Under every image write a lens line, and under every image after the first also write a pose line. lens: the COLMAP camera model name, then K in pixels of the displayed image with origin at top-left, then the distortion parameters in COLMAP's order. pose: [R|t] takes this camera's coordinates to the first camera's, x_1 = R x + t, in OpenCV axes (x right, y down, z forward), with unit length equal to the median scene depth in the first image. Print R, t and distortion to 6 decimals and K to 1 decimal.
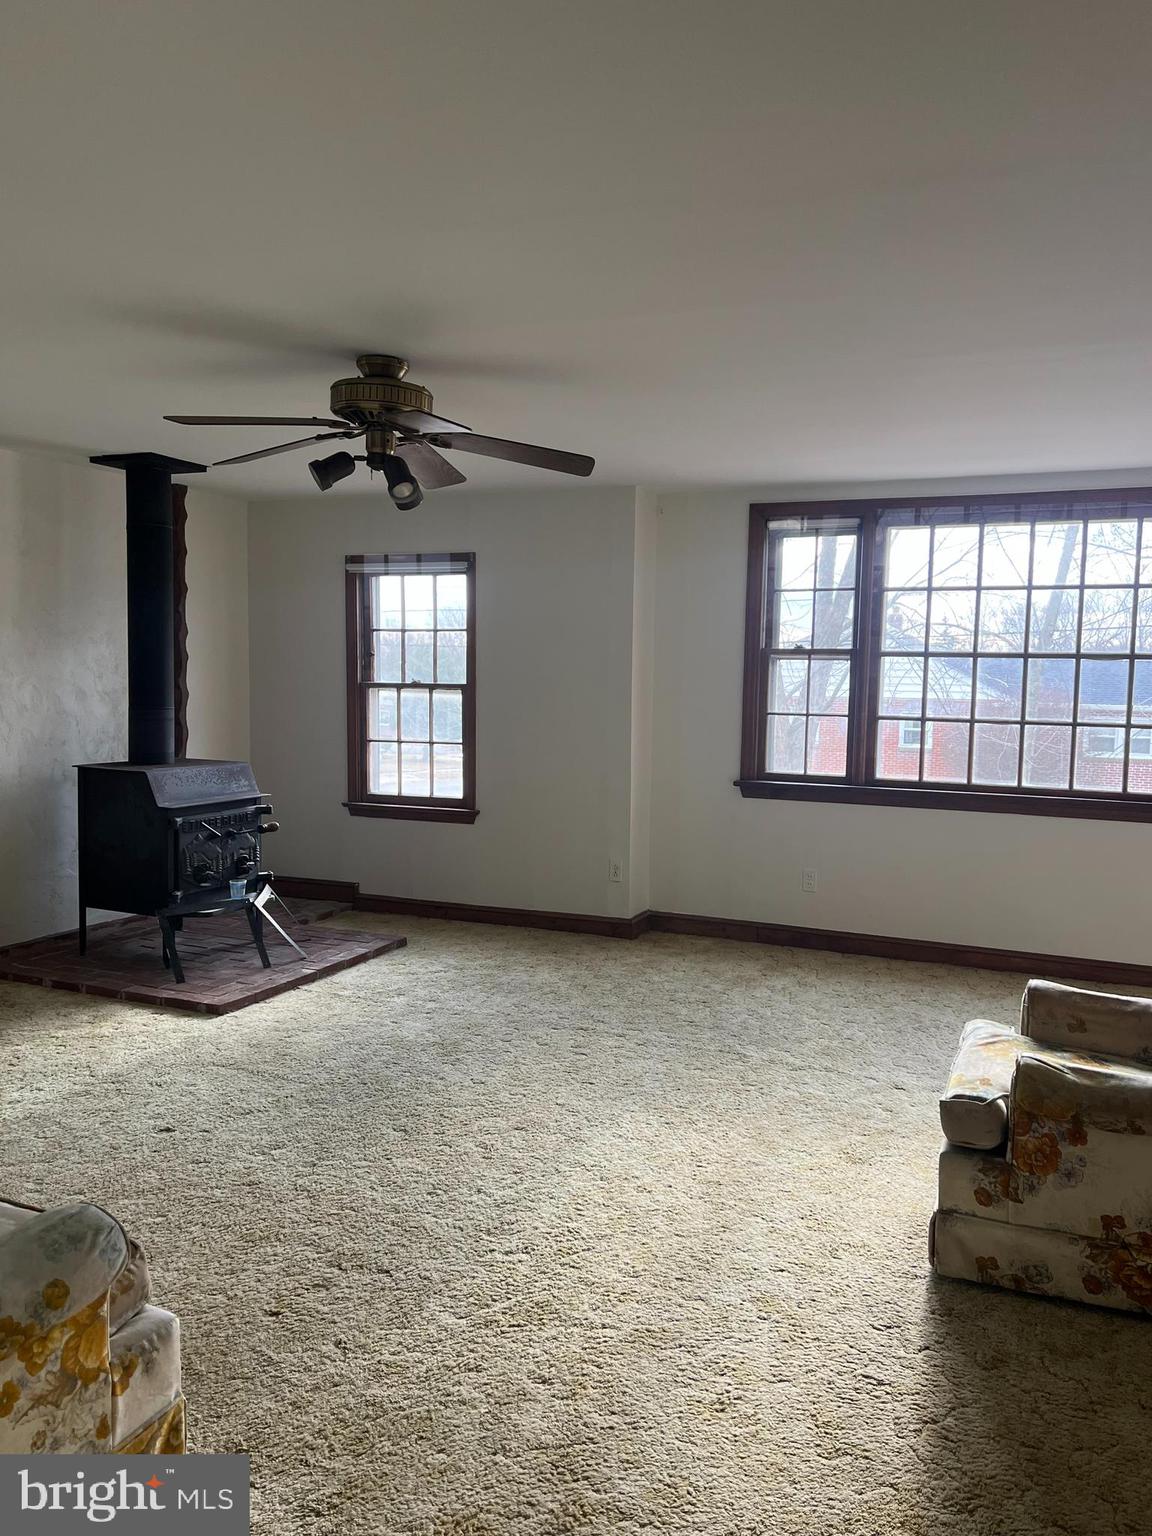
lens RADIAL K [[1175.6, 0, 576.0], [0, 1175.6, 768.0], [0, 0, 1]] dist [0.086846, -0.096899]
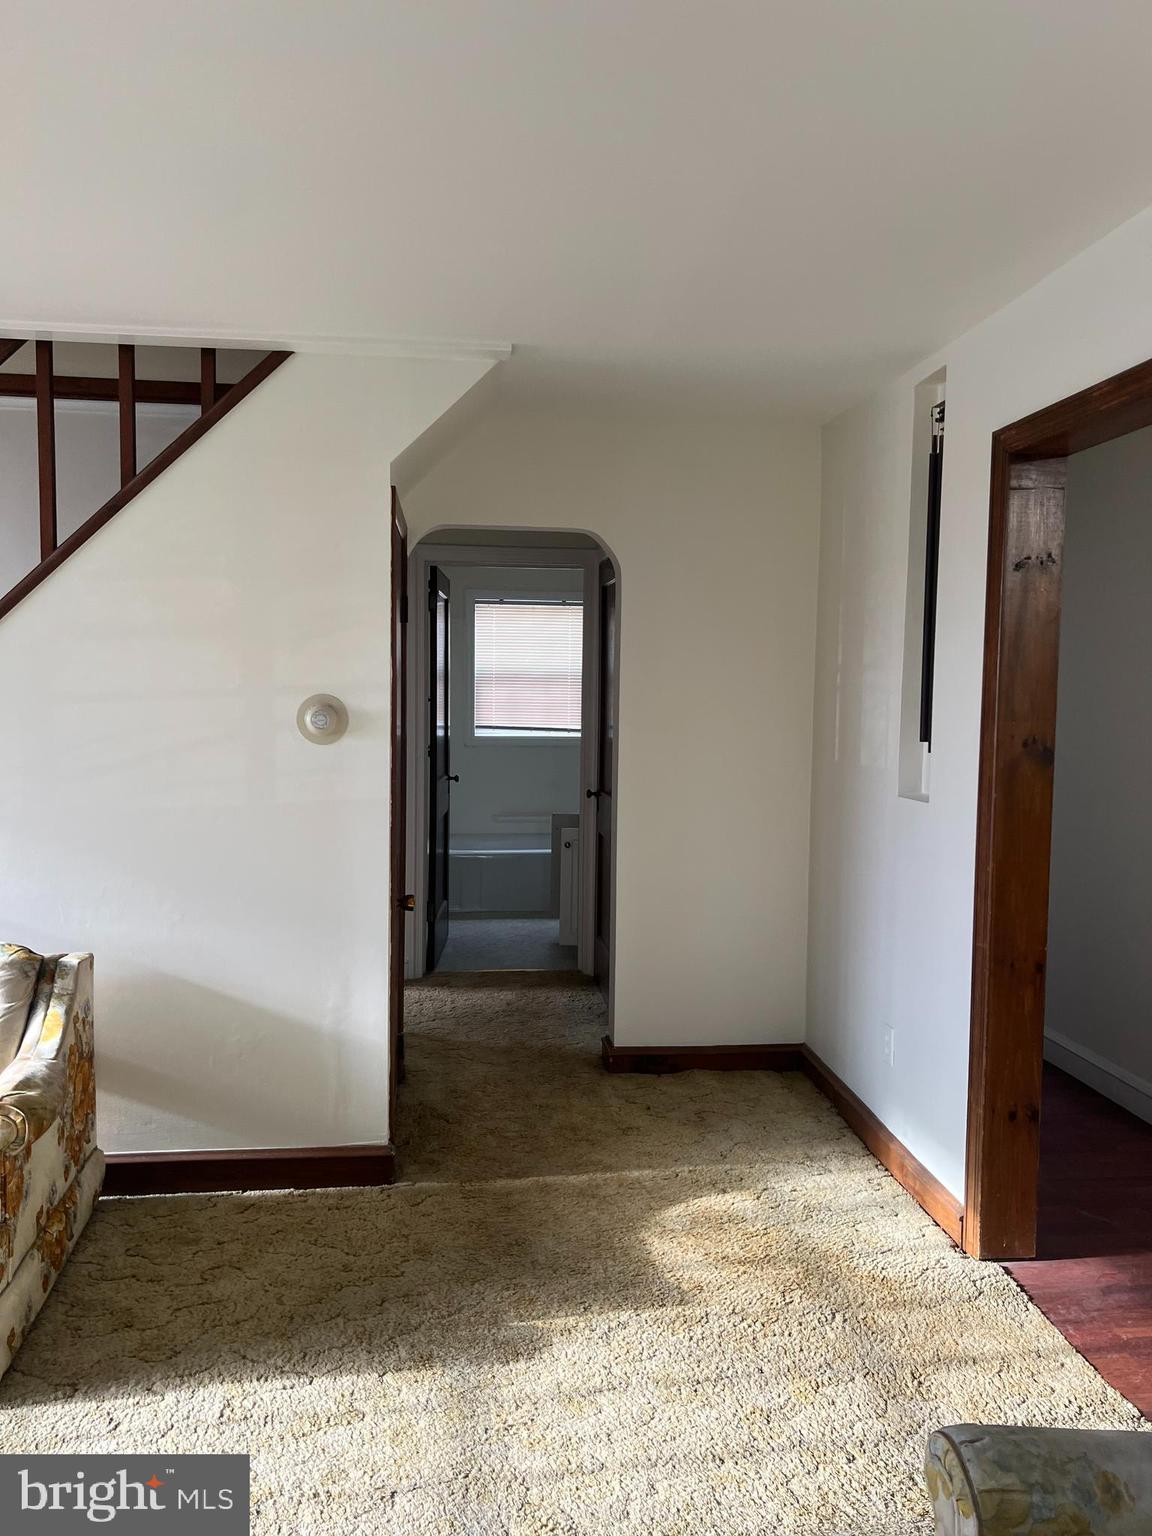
lens RADIAL K [[1135.2, 0, 576.0], [0, 1135.2, 768.0], [0, 0, 1]] dist [0.070353, -0.088846]
pose [[-0.500332, -0.082126, 0.861930, -0.288469], [0.048128, 0.991314, 0.122391, -0.047484], [-0.864495, 0.102719, -0.492034, 0.506881]]
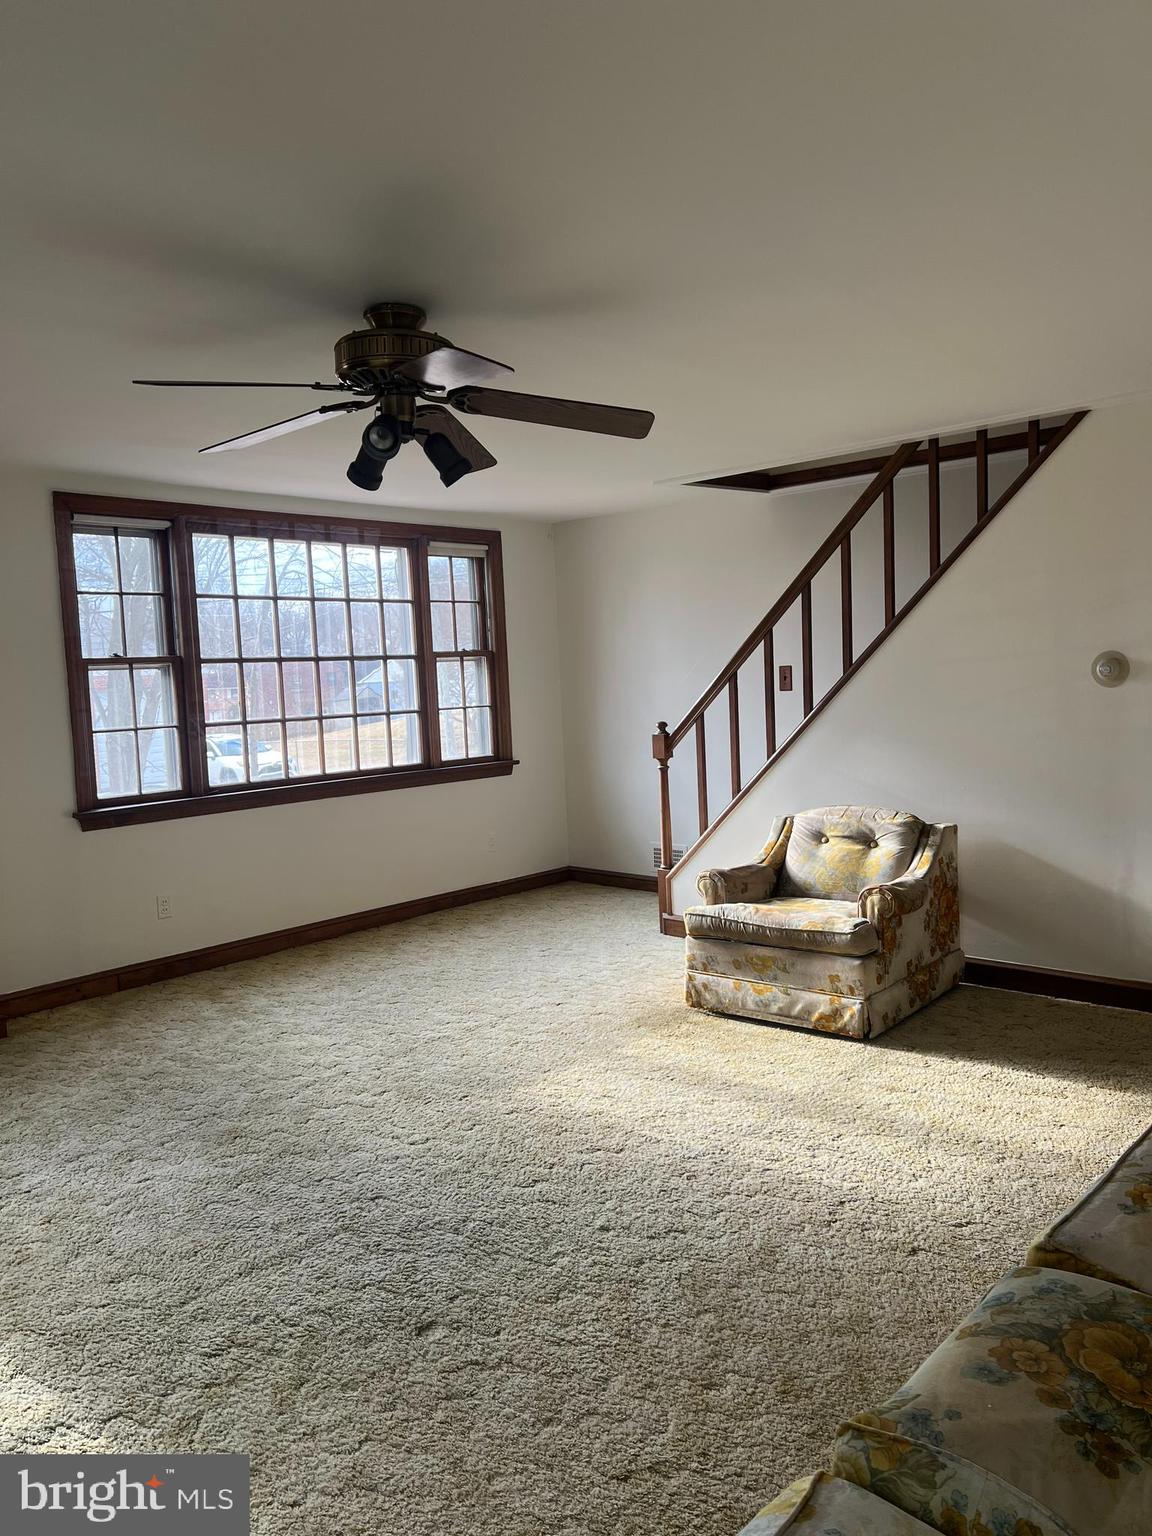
lens RADIAL K [[1156.6, 0, 597.0], [0, 1156.6, 753.8], [0, 0, 1]] dist [0.081141, -0.078589]
pose [[0.300582, -0.106211, 0.947824, -0.622169], [0.123779, 0.989720, 0.071652, -0.052194], [-0.945690, 0.095783, 0.310638, 0.421442]]
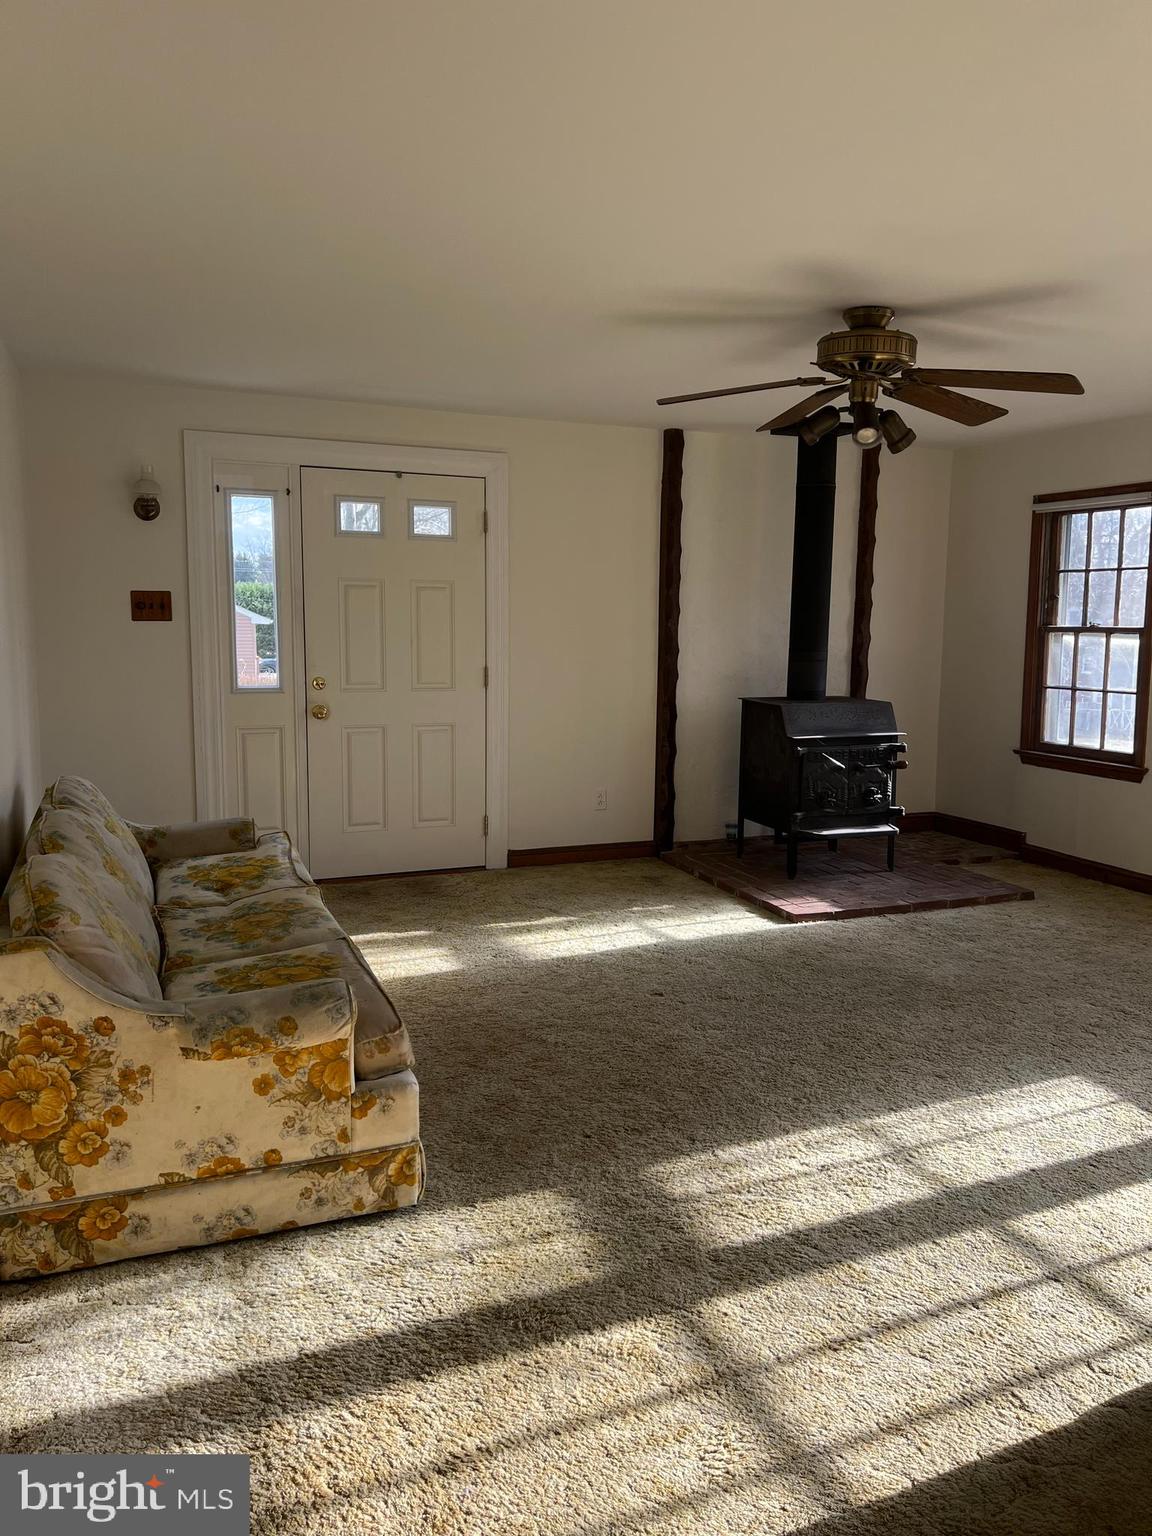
lens RADIAL K [[1156.6, 0, 597.0], [0, 1156.6, 753.8], [0, 0, 1]] dist [0.081141, -0.078589]
pose [[0.723324, 0.075904, -0.686324, 0.257334], [-0.053715, 0.997113, 0.053665, -0.000596], [0.688416, -0.001952, 0.725313, 0.062999]]
